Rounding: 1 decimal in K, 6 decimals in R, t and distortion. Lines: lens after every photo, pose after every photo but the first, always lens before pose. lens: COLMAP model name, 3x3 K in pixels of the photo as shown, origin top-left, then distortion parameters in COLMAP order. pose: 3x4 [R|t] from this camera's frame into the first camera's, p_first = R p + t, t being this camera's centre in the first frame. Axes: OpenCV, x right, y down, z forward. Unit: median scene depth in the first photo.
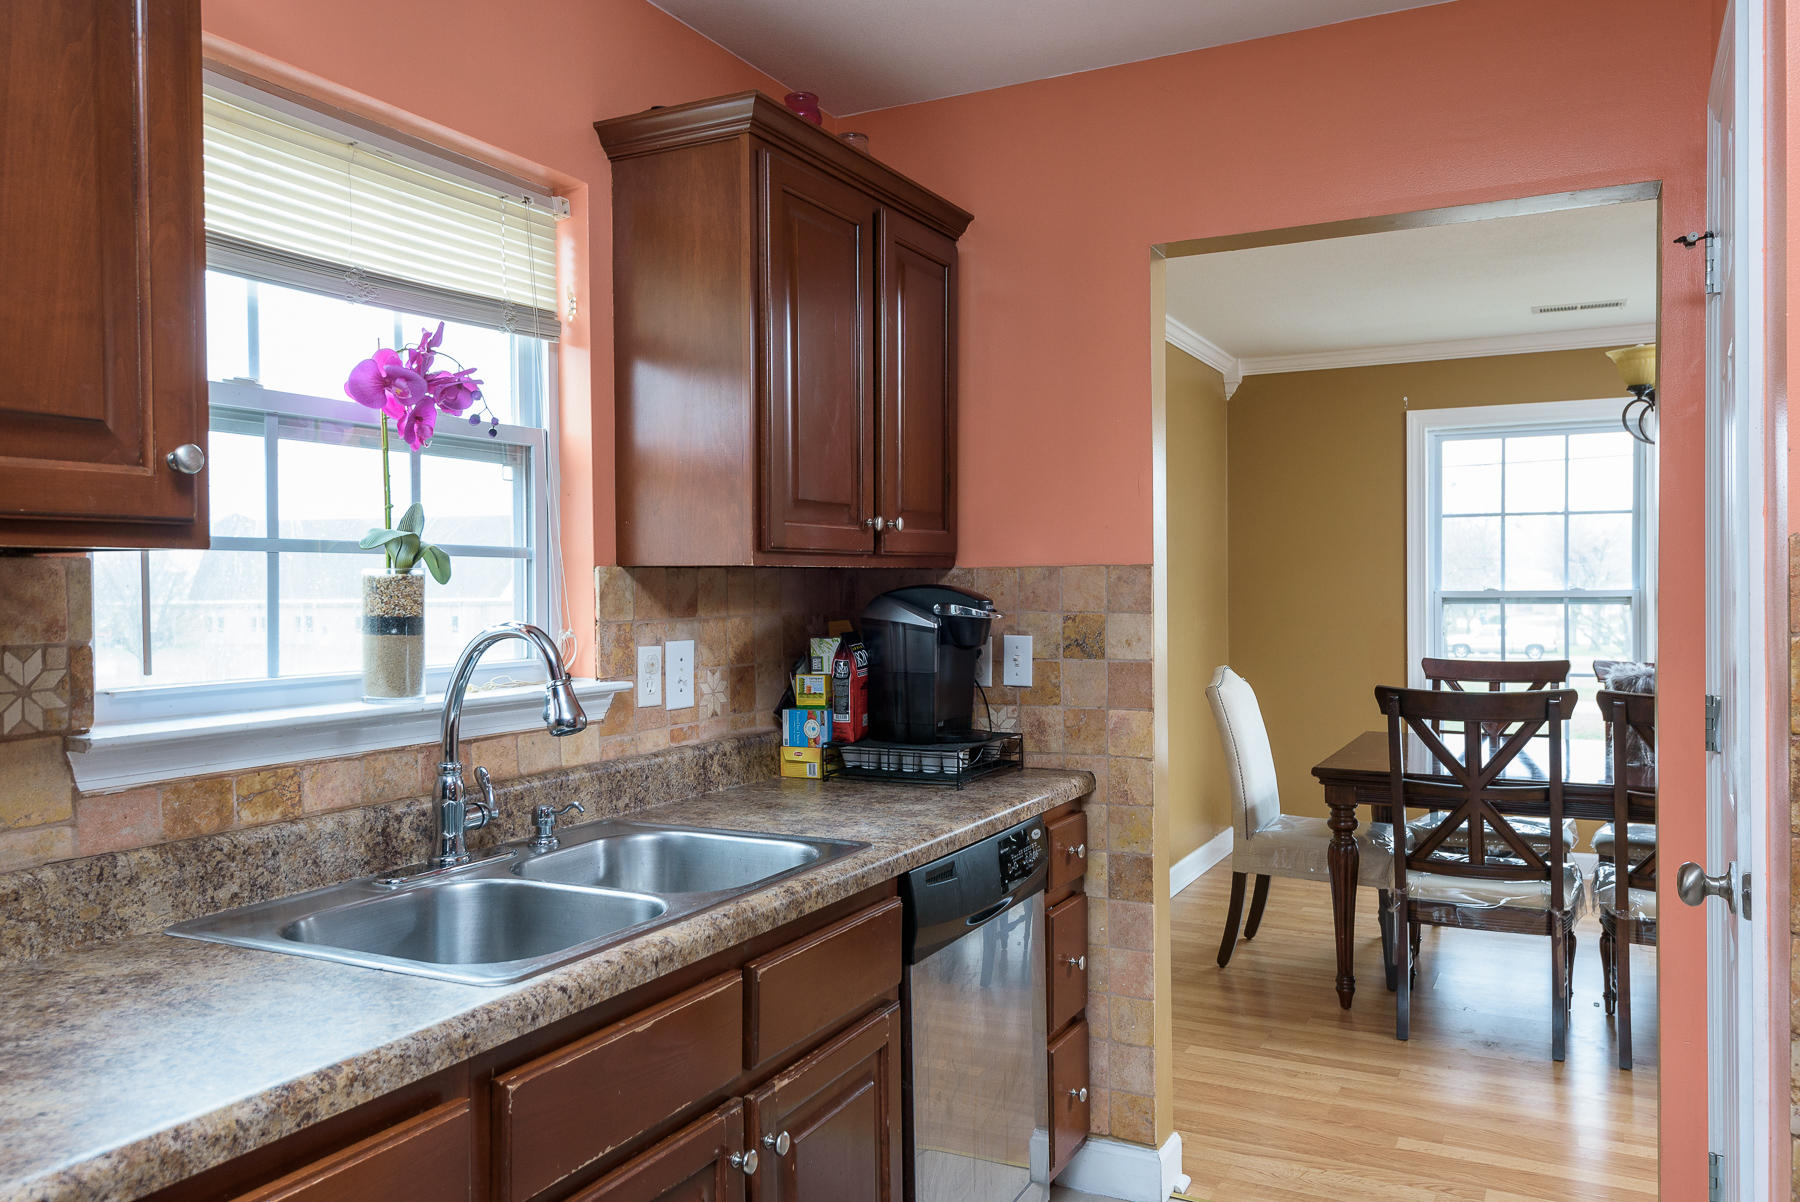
lens RADIAL K [[1368.6, 0, 957.6], [0, 1368.6, 607.1], [0, 0, 1]] dist [0.014000, -0.005386]
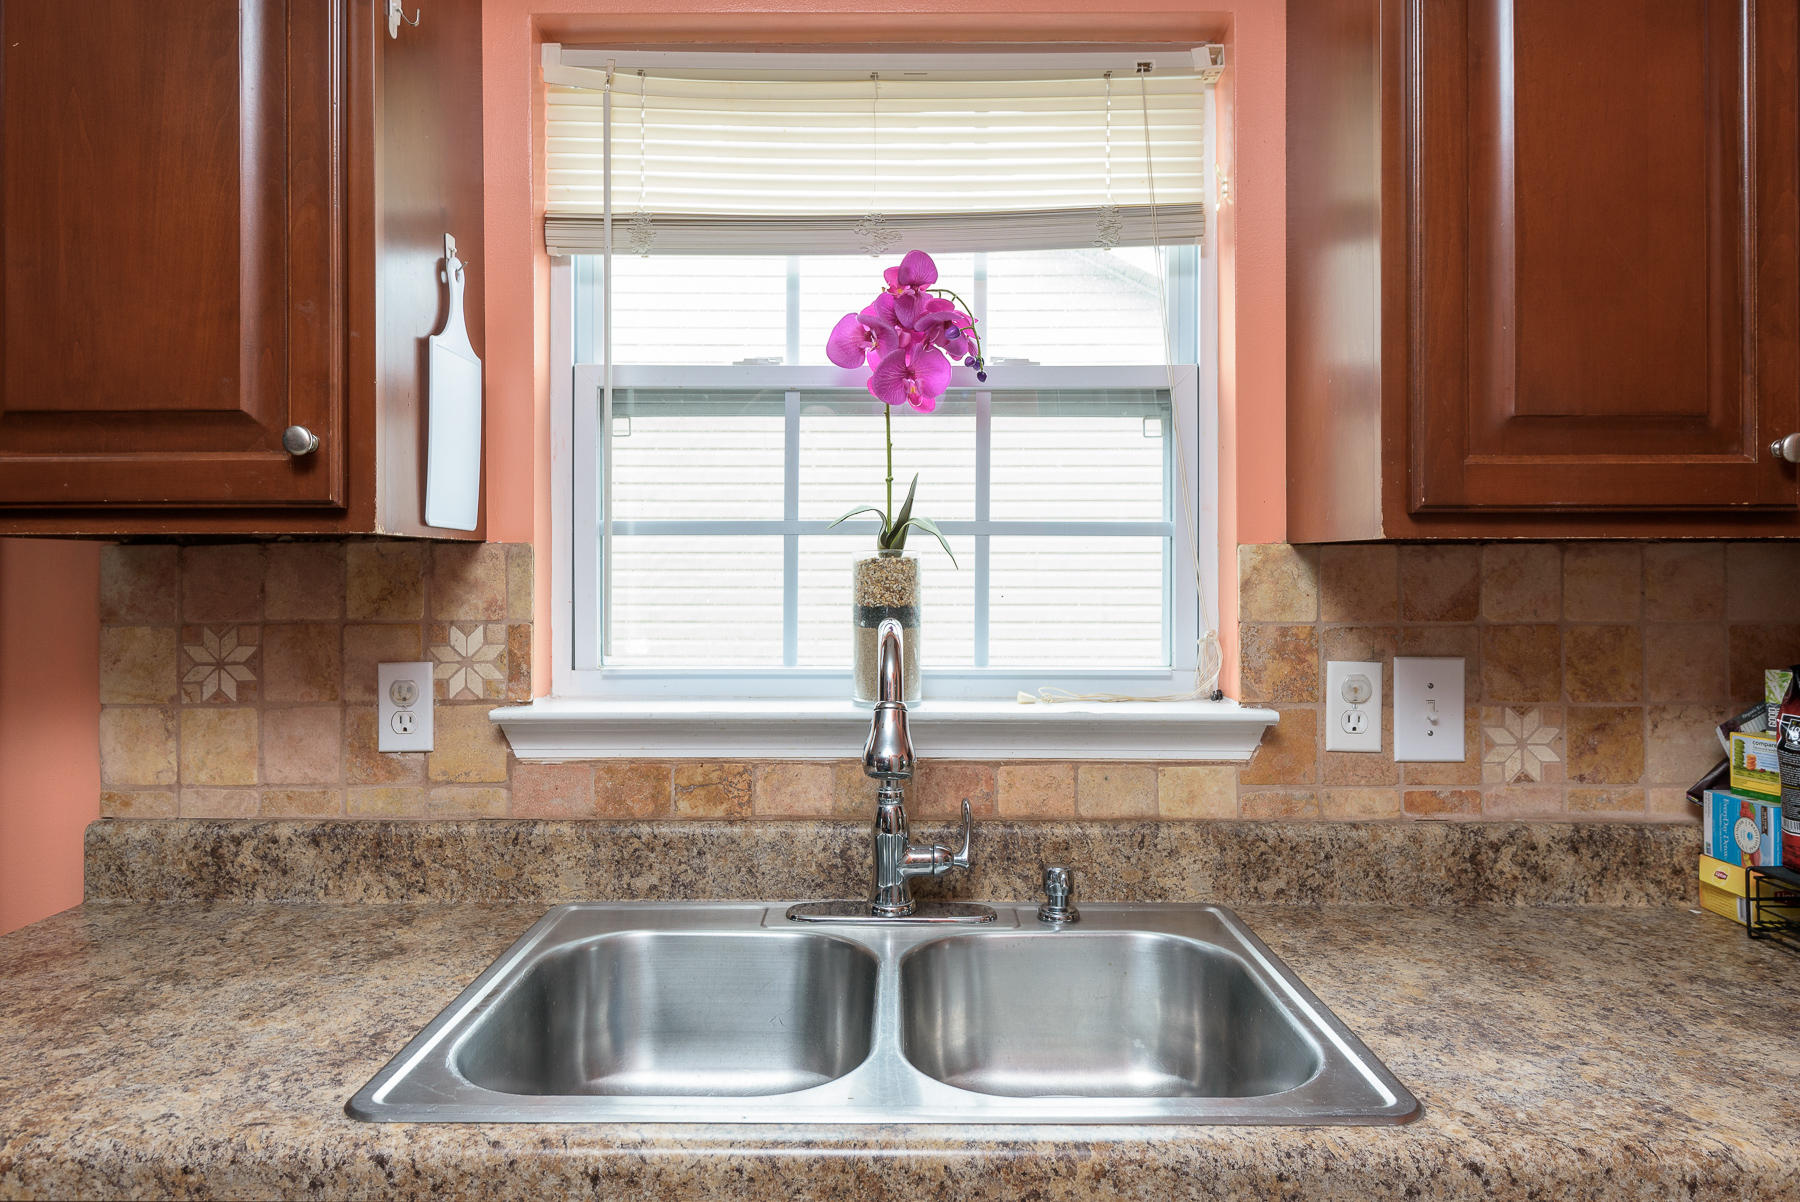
lens RADIAL K [[1138.2, 0, 898.8], [0, 1138.2, 566.0], [0, 0, 1]] dist [0.038288, -0.028171]
pose [[0.413228, 0.001102, -0.910627, 0.270554], [-0.017610, 0.999822, -0.006782, -0.014762], [0.910457, 0.018839, 0.413174, 0.782068]]
